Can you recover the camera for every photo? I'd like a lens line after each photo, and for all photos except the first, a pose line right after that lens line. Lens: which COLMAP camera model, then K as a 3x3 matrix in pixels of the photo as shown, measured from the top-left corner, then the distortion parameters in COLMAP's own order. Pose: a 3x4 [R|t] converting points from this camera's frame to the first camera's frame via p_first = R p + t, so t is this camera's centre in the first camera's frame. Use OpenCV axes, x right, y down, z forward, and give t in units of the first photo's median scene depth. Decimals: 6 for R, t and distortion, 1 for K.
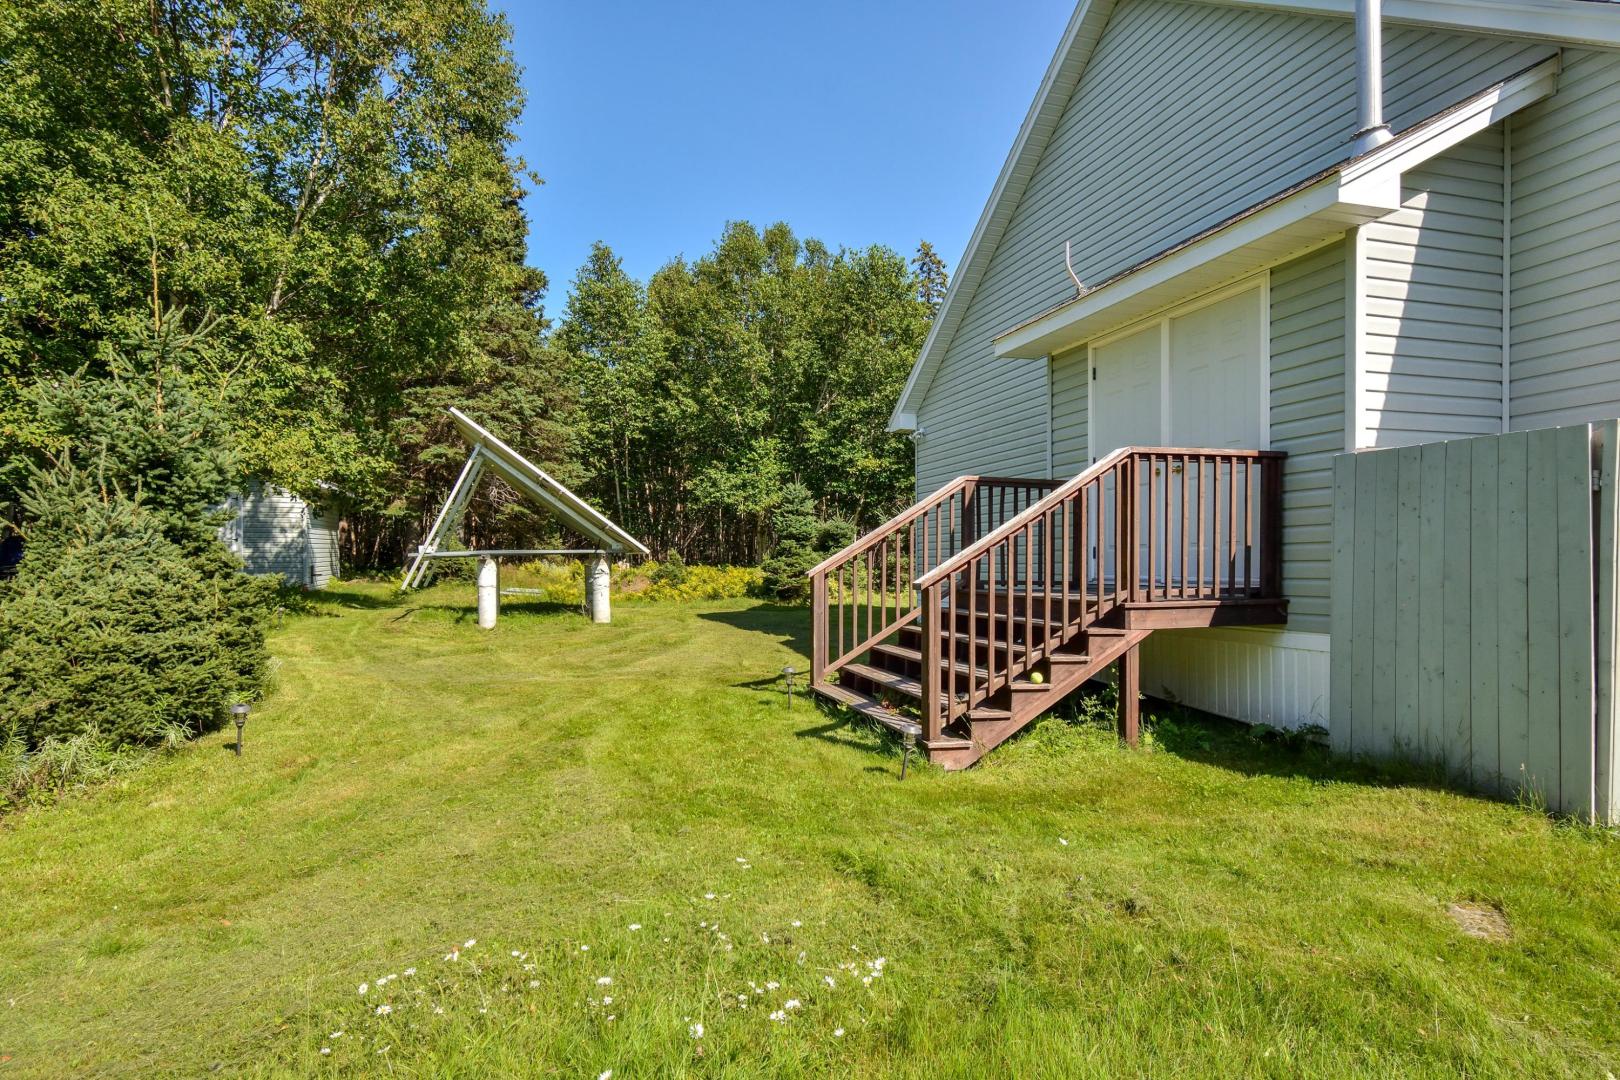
lens RADIAL K [[932.0, 0, 814.9], [0, 932.0, 566.8], [0, 0, 1]] dist [0.004839, 0.000081]
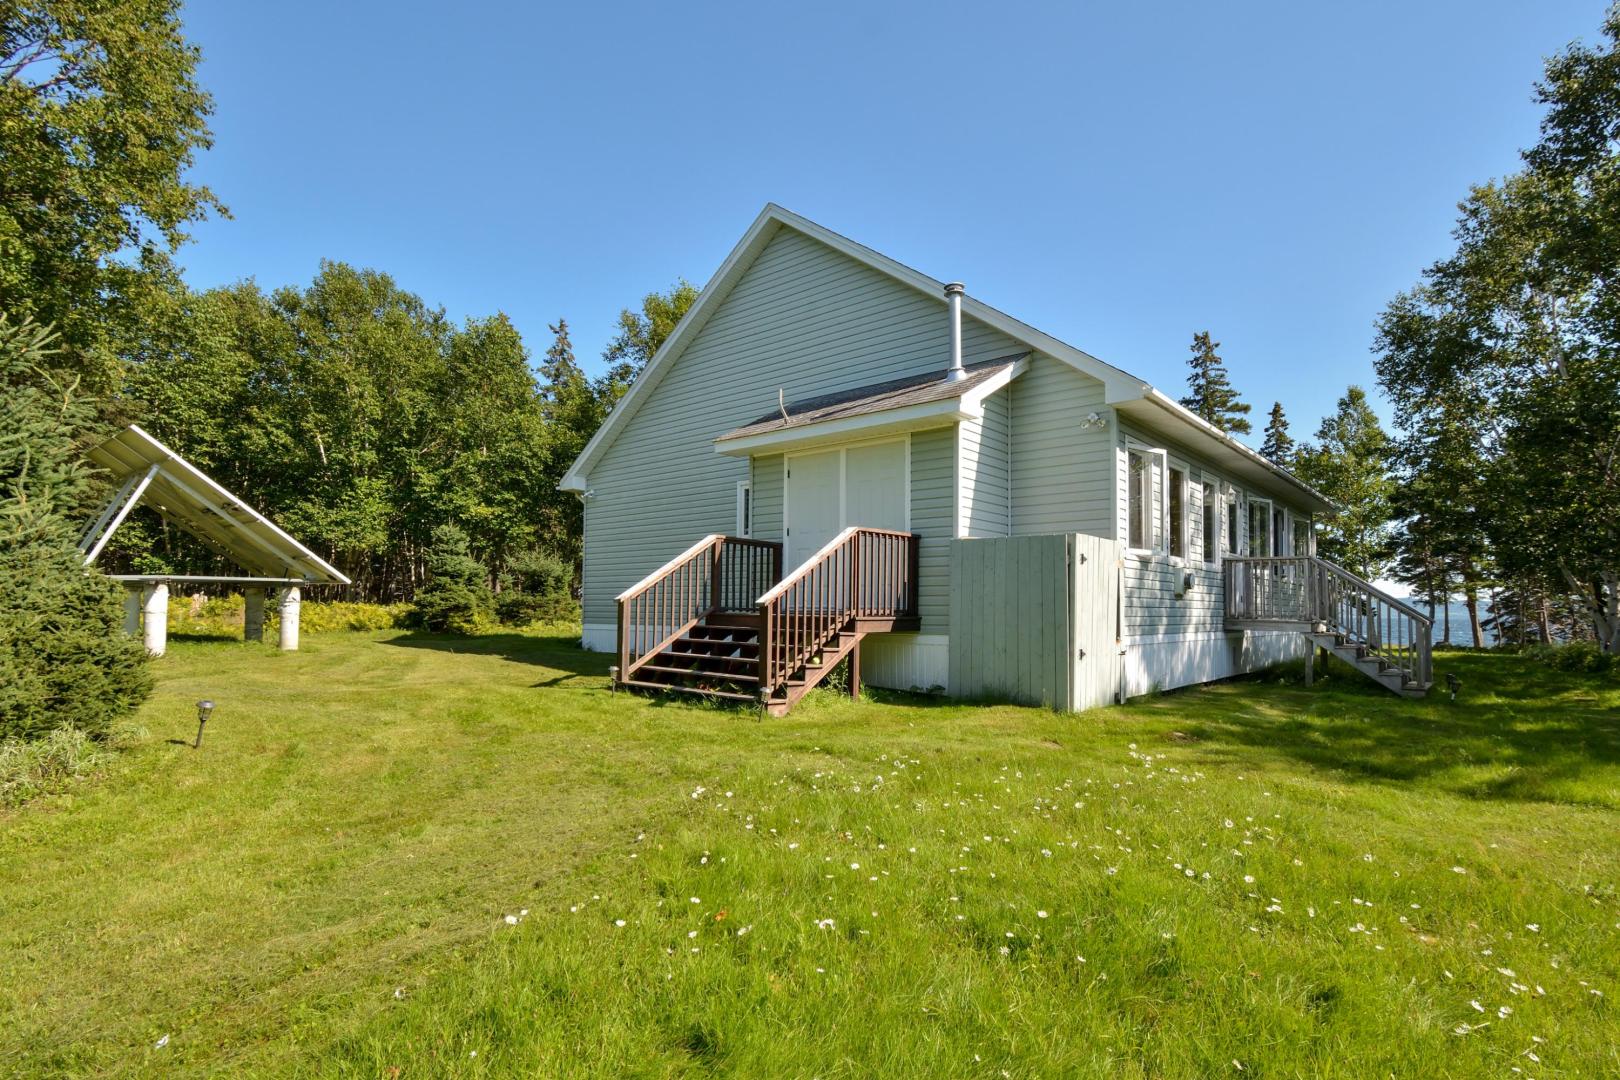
lens RADIAL K [[932.0, 0, 814.9], [0, 932.0, 566.8], [0, 0, 1]] dist [0.004839, 0.000081]
pose [[0.818223, 0.043362, 0.573263, -0.684442], [-0.010862, 0.998139, -0.059997, 0.047697], [-0.574798, 0.042864, 0.817172, -0.349848]]
